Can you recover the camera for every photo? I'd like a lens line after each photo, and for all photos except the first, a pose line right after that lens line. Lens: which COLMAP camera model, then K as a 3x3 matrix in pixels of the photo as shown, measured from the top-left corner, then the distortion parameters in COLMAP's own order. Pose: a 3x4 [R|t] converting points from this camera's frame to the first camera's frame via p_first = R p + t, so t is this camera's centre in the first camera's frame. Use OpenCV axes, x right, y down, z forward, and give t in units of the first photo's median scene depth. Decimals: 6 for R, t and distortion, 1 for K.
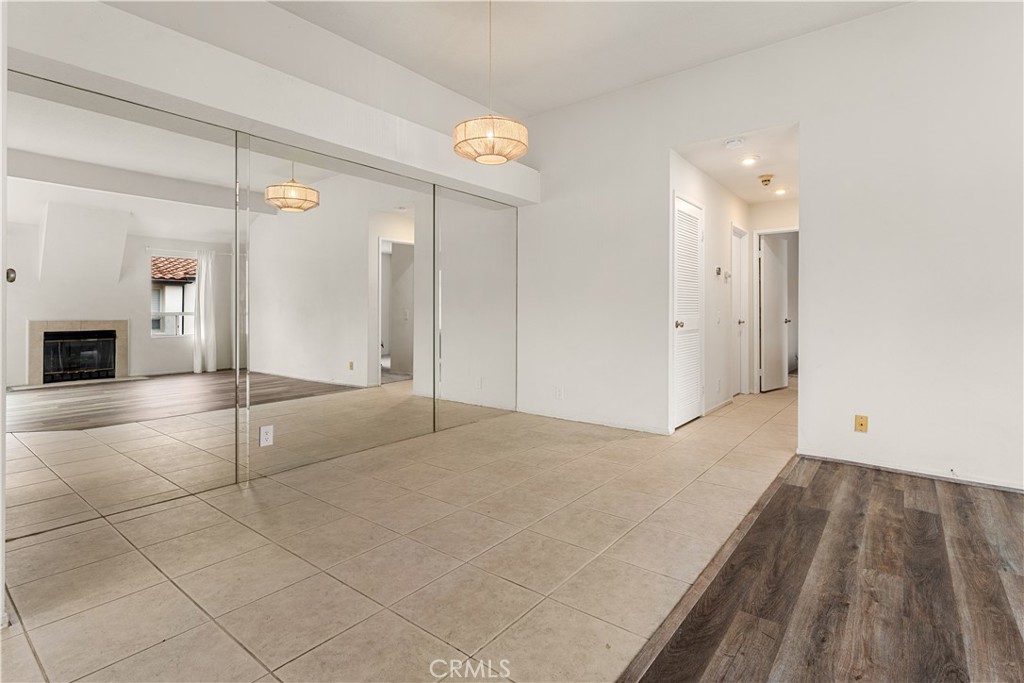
lens RADIAL K [[502.9, 0, 509.5], [0, 502.9, 315.0], [0, 0, 1]] dist [-0.003604, 0.000578]
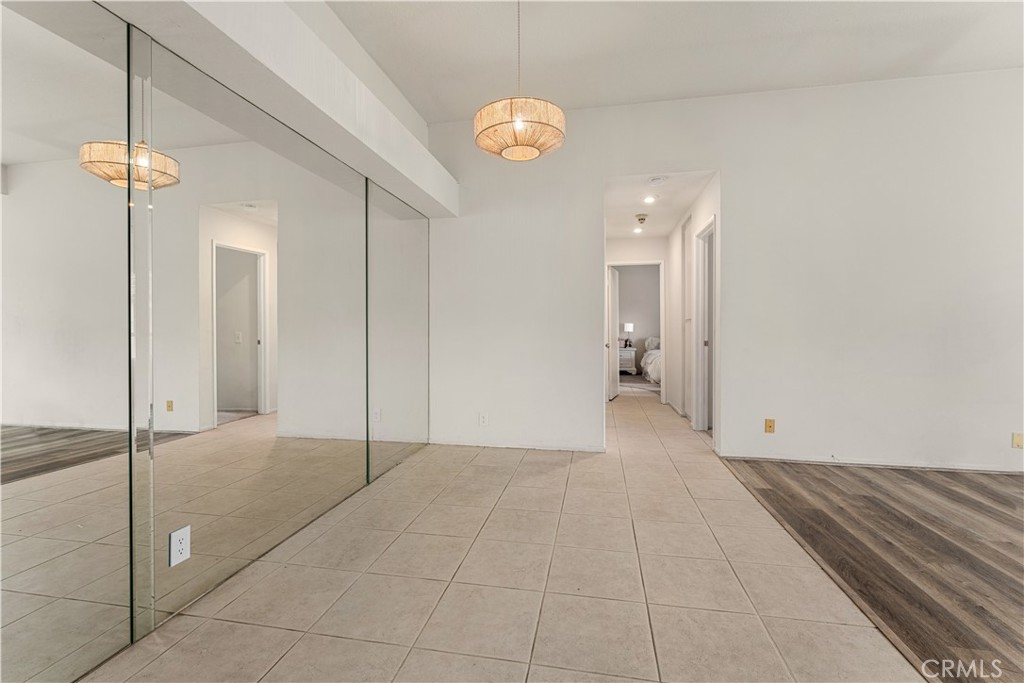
lens RADIAL K [[455.3, 0, 516.6], [0, 455.3, 335.3], [0, 0, 1]] dist [-0.002208, 0.000591]
pose [[0.889122, -0.007571, 0.457608, -0.448813], [0.006208, 0.999971, 0.004482, -0.014076], [-0.457628, -0.001144, 0.889143, 0.398152]]
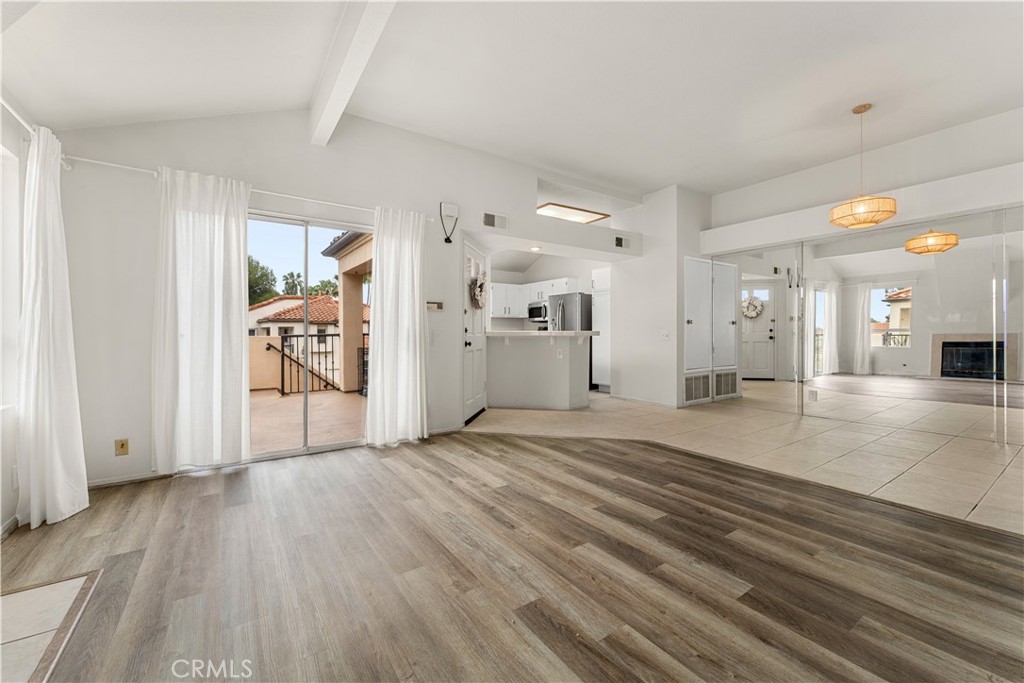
lens RADIAL K [[417.9, 0, 509.7], [0, 417.9, 332.9], [0, 0, 1]] dist [-0.002060, 0.001098]
pose [[-0.299689, 0.005498, -0.954021, 1.681516], [0.008611, 0.999958, 0.003058, -0.016869], [0.953998, -0.007298, -0.299724, 0.446925]]
